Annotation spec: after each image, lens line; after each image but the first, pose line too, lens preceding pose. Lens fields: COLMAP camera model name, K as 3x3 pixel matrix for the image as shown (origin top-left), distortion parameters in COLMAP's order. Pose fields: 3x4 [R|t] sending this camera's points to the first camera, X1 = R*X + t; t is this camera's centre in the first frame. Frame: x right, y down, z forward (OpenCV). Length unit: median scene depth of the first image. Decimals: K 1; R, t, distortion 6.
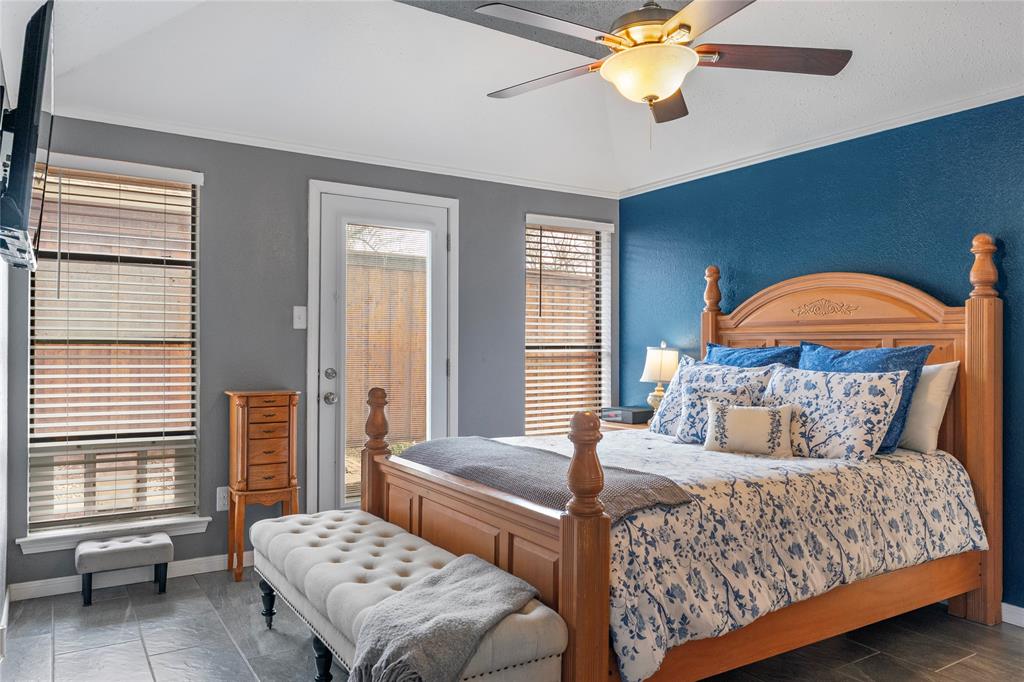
lens RADIAL K [[724.7, 0, 514.4], [0, 724.7, 345.0], [0, 0, 1]] dist [-0.012636, -0.008053]
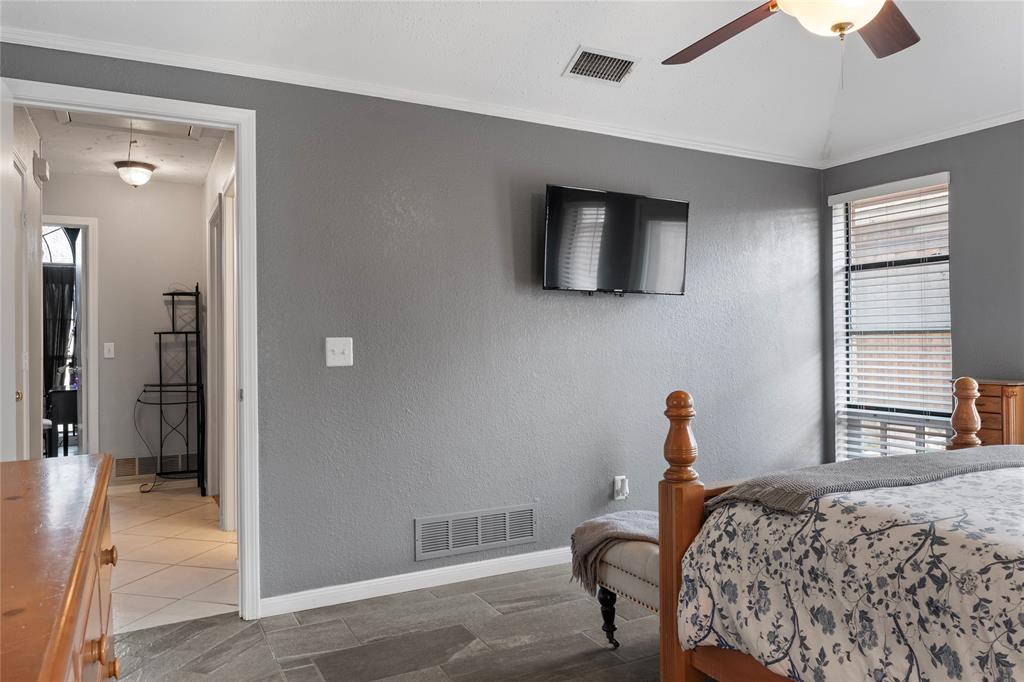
lens RADIAL K [[724.7, 0, 515.7], [0, 724.7, 340.2], [0, 0, 1]] dist [-0.012636, -0.008053]
pose [[-0.089284, -0.006390, -0.995986, 1.105336], [0.016157, 0.999839, -0.007863, 0.013486], [0.995875, -0.016794, -0.089167, 0.743098]]
